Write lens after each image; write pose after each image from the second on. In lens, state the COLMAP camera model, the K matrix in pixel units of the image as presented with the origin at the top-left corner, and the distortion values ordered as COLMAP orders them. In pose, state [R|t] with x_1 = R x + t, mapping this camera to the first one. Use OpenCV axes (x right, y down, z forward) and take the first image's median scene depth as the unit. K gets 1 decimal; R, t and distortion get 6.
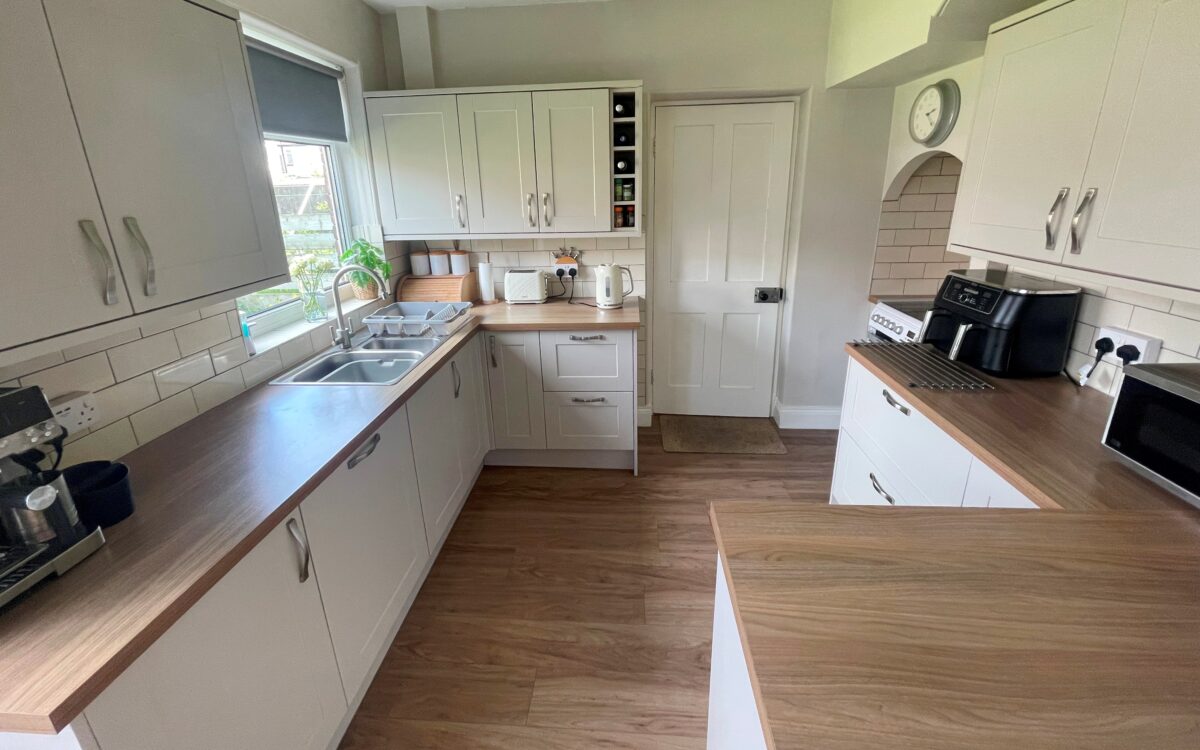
lens RADIAL K [[485.6, 0, 592.0], [0, 485.6, 329.7], [0, 0, 1]] dist [-0.000092, 0.000061]
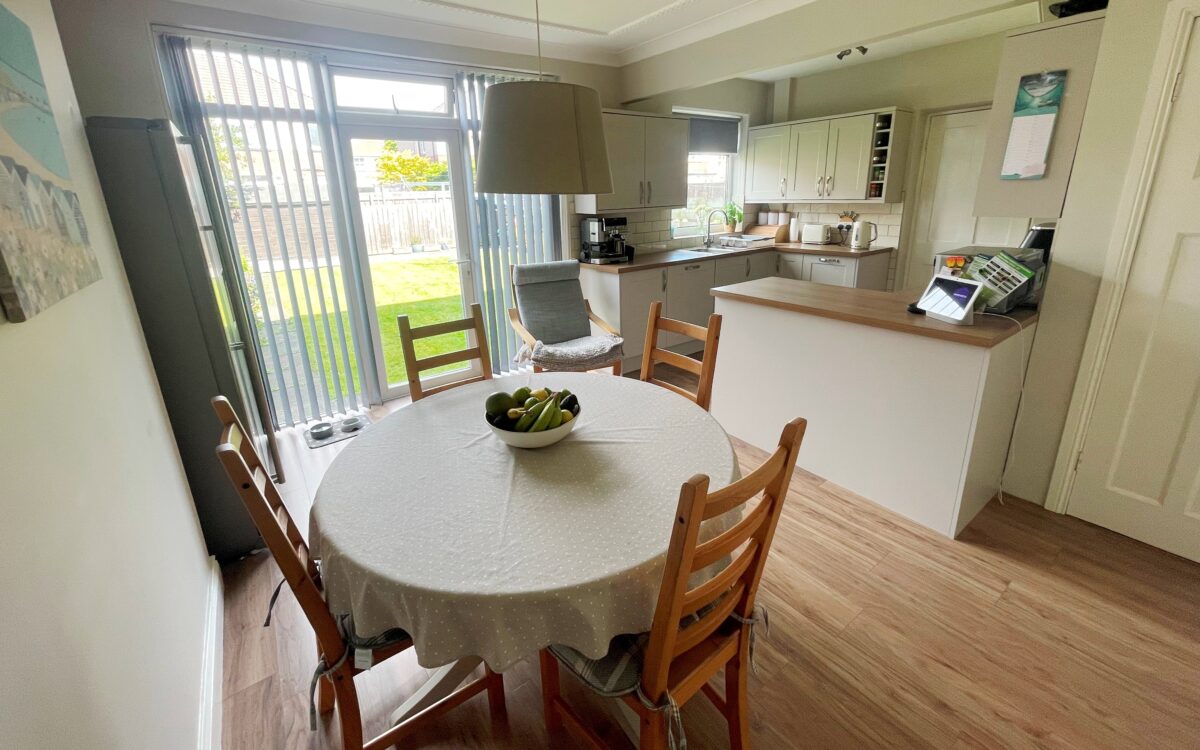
lens RADIAL K [[485.6, 0, 592.0], [0, 485.6, 329.7], [0, 0, 1]] dist [-0.000092, 0.000061]
pose [[0.642955, 0.215372, -0.734999, 0.749053], [-0.210403, 0.972396, 0.100881, 0.253323], [0.736437, 0.089784, 0.670522, -0.736075]]
